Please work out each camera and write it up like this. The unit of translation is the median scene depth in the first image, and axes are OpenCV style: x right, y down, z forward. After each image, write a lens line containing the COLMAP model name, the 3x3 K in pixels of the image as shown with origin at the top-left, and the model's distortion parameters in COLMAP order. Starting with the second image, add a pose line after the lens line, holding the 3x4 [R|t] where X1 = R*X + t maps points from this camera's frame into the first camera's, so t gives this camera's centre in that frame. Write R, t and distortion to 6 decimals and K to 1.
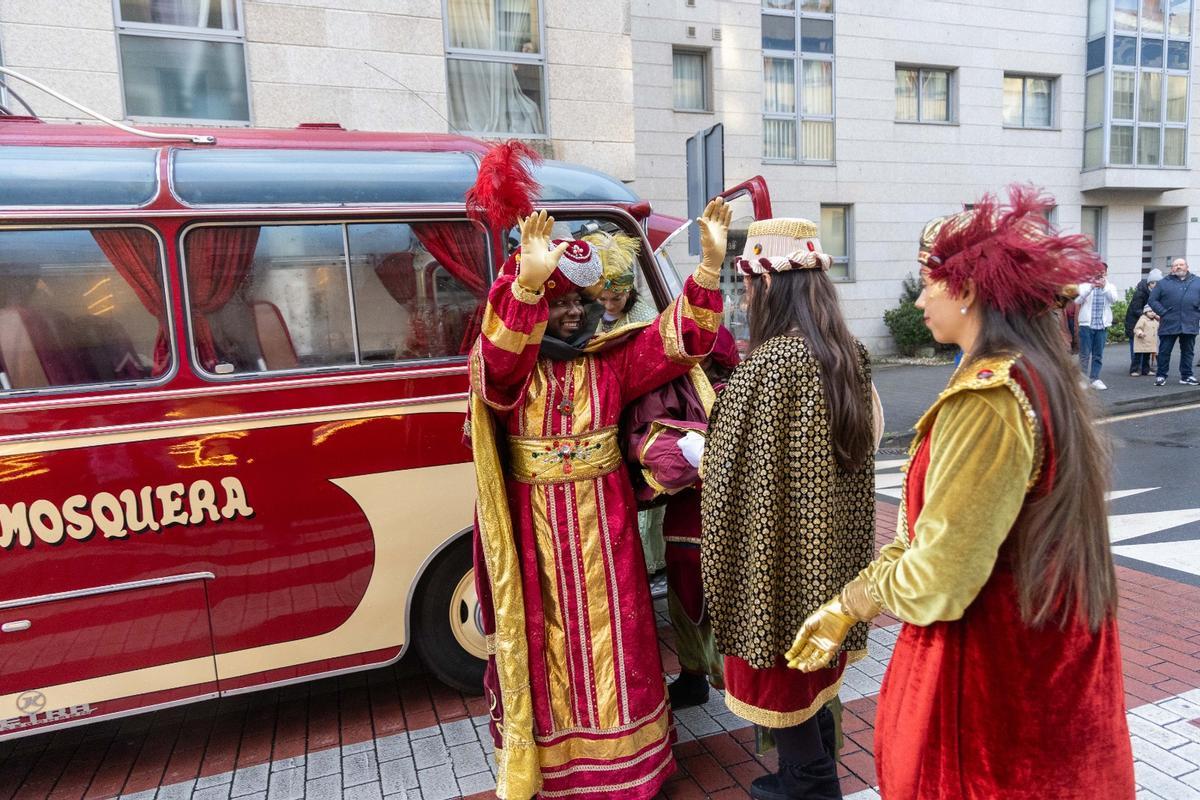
lens RADIAL K [[788.8, 0, 596.3], [0, 788.8, 403.7], [0, 0, 1]] dist [0.007902, -0.002258]
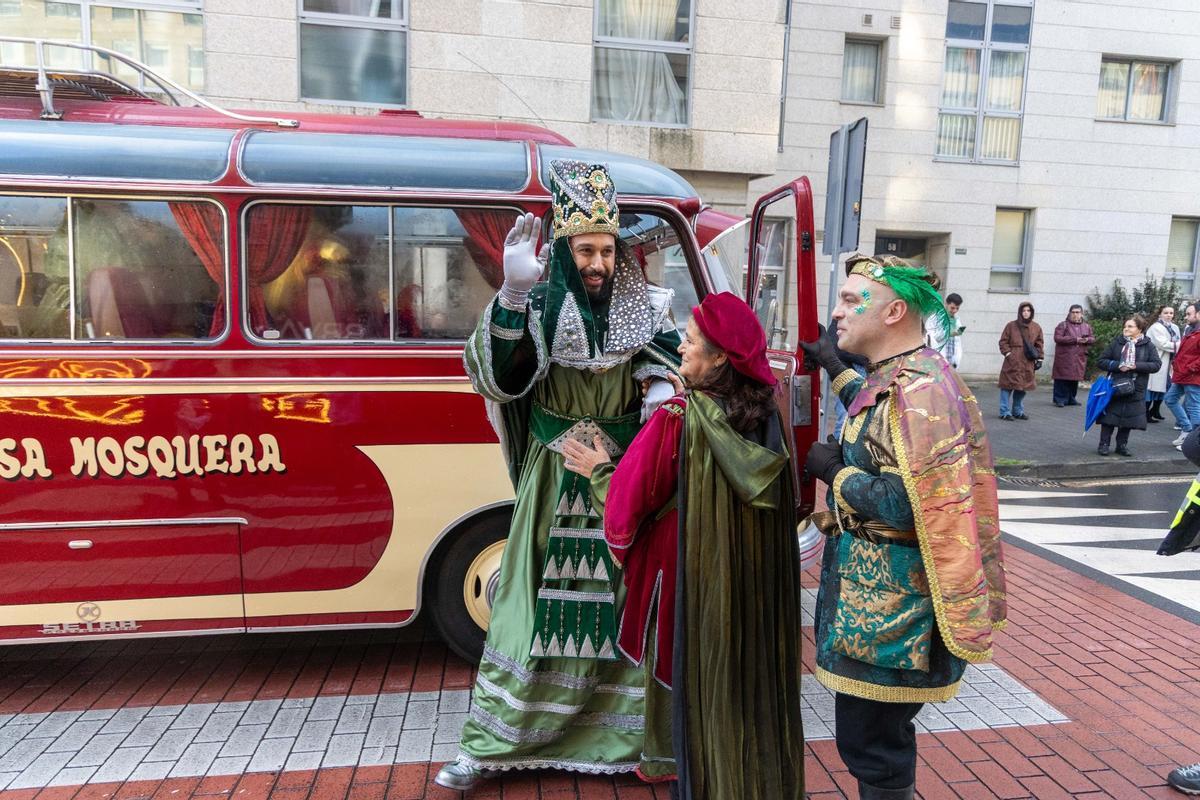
lens RADIAL K [[788.8, 0, 596.6], [0, 788.8, 399.8], [0, 0, 1]] dist [0.007902, -0.002258]
pose [[0.976968, 0.093134, -0.191986, 0.168992], [-0.091376, 0.995654, 0.018008, -0.014100], [0.192829, -0.000050, 0.981232, 0.016468]]
